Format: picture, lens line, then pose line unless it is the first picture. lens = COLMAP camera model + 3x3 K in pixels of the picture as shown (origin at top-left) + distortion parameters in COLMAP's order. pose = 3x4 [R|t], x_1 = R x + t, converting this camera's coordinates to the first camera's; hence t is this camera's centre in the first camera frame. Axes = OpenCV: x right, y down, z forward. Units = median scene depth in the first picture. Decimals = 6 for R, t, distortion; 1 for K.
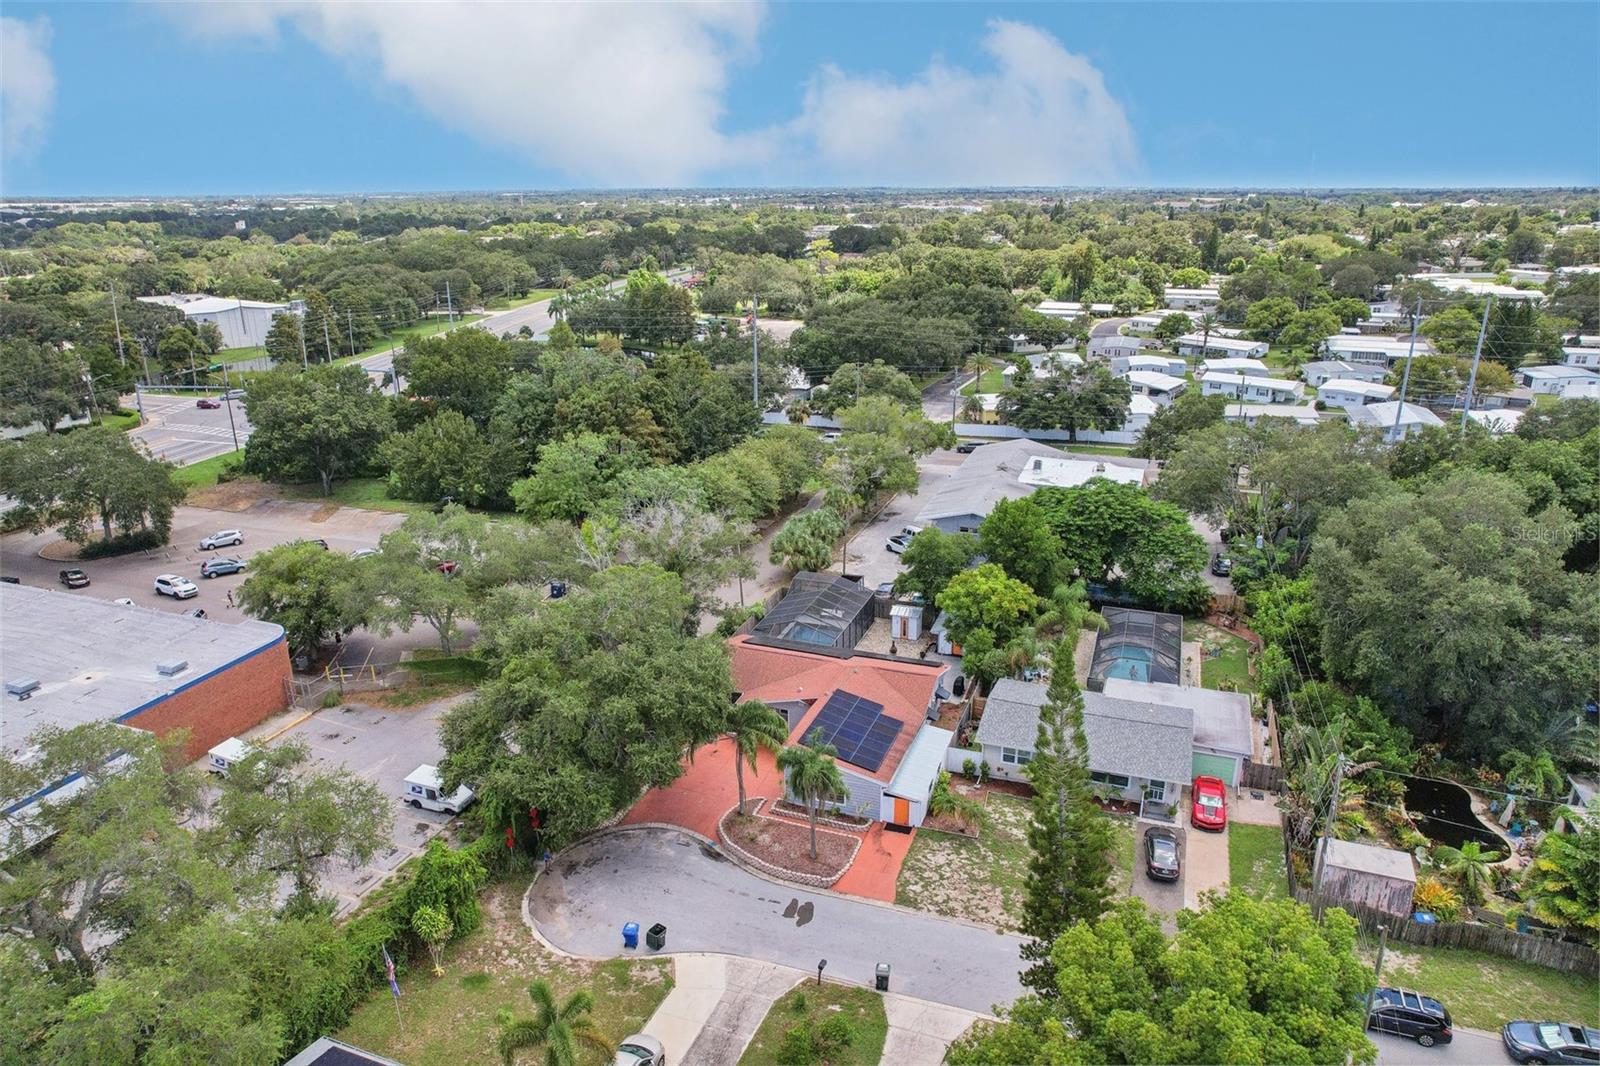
lens RADIAL K [[1050.3, 0, 819.1], [0, 1050.3, 532.3], [0, 0, 1]] dist [-0.079514, 0.067702]
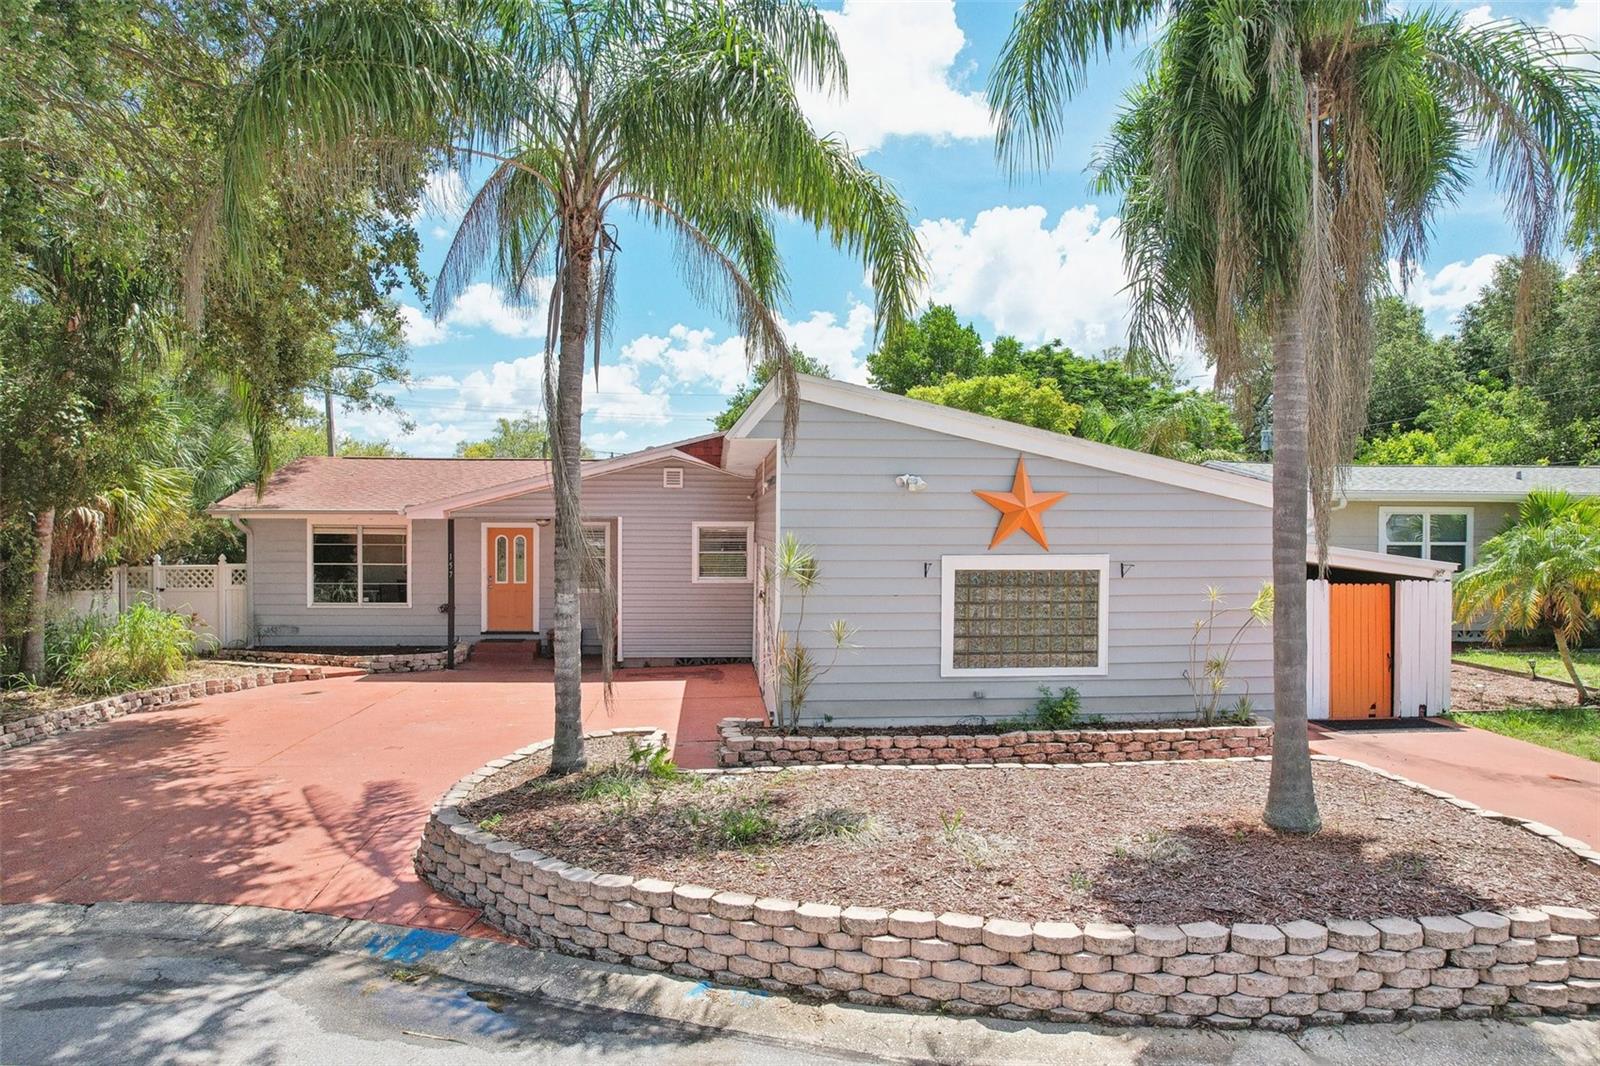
lens RADIAL K [[1050.3, 0, 819.1], [0, 1050.3, 532.3], [0, 0, 1]] dist [-0.079514, 0.067702]
pose [[0.904218, 0.005955, 0.427029, -0.110307], [0.128452, 0.949810, -0.285238, 0.295742], [-0.407295, 0.312770, 0.858071, 0.874339]]
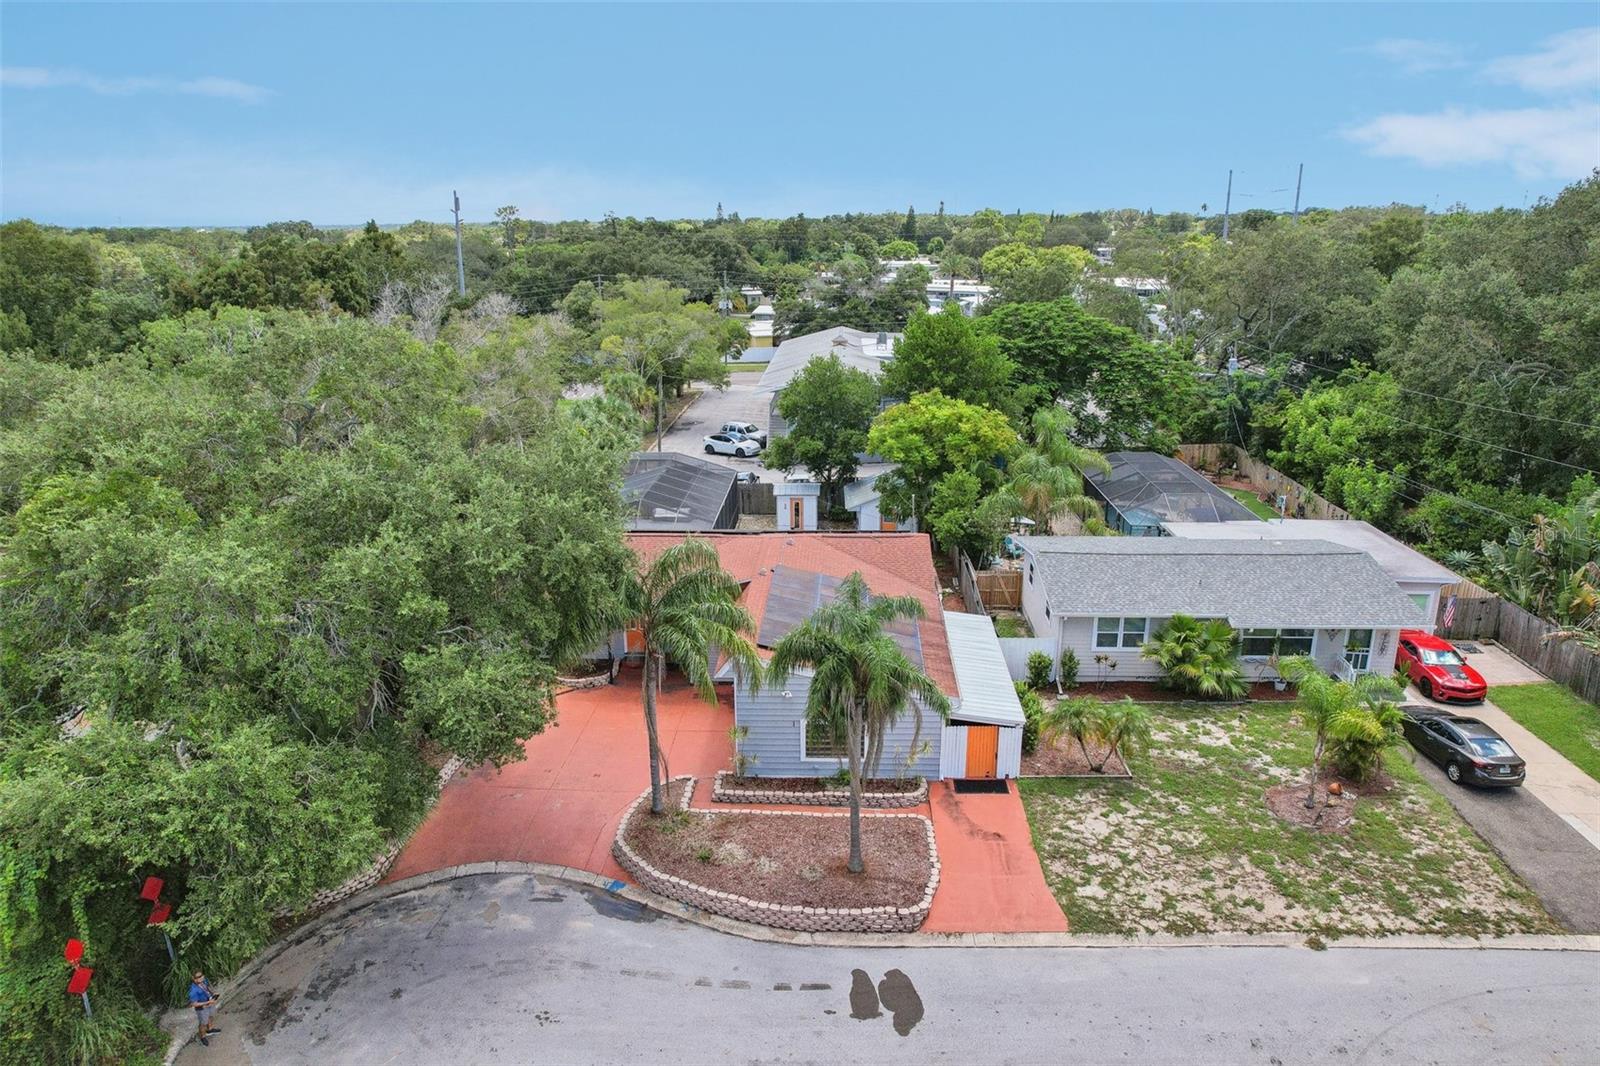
lens RADIAL K [[1050.3, 0, 819.1], [0, 1050.3, 532.3], [0, 0, 1]] dist [-0.079514, 0.067702]
pose [[0.951809, -0.090191, 0.293132, -0.135732], [0.101080, 0.994631, -0.022181, 0.168363], [-0.289557, 0.050741, 0.955815, 0.545782]]
